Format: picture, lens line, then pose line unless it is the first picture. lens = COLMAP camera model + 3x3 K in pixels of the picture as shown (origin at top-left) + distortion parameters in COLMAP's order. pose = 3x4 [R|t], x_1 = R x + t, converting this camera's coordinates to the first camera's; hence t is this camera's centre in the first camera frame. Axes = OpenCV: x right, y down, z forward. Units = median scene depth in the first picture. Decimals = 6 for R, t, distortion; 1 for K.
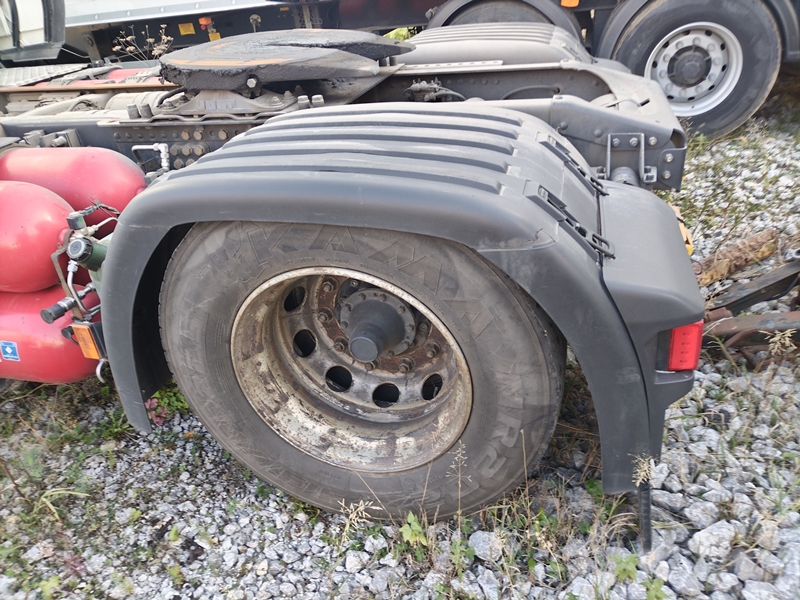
lens RADIAL K [[590.6, 0, 403.1], [0, 590.6, 296.1], [0, 0, 1]] dist [0.028382, -0.036522]
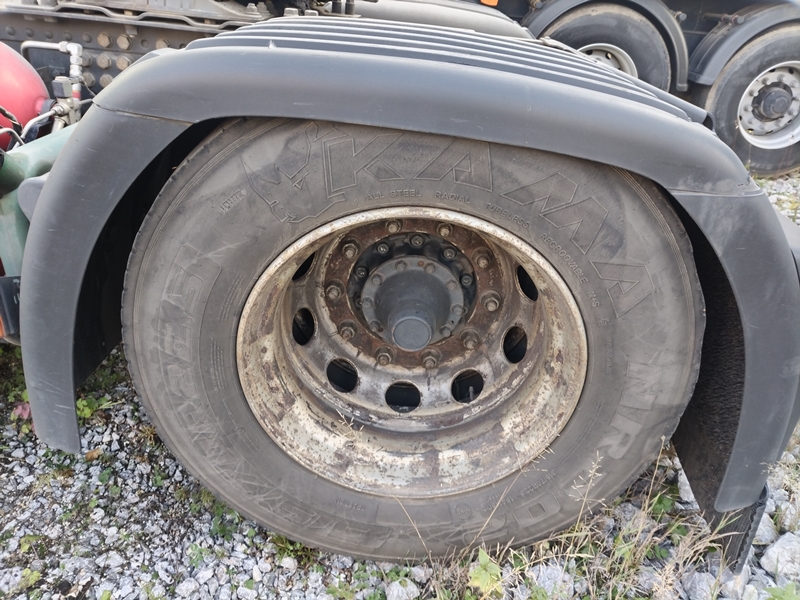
lens RADIAL K [[590.6, 0, 400.2], [0, 590.6, 300.3], [0, 0, 1]] dist [0.028382, -0.036522]
pose [[0.956845, 0.048419, 0.286538, -0.293453], [-0.044022, 0.998793, -0.021770, 0.063629], [-0.287246, 0.008216, 0.957821, 0.280105]]
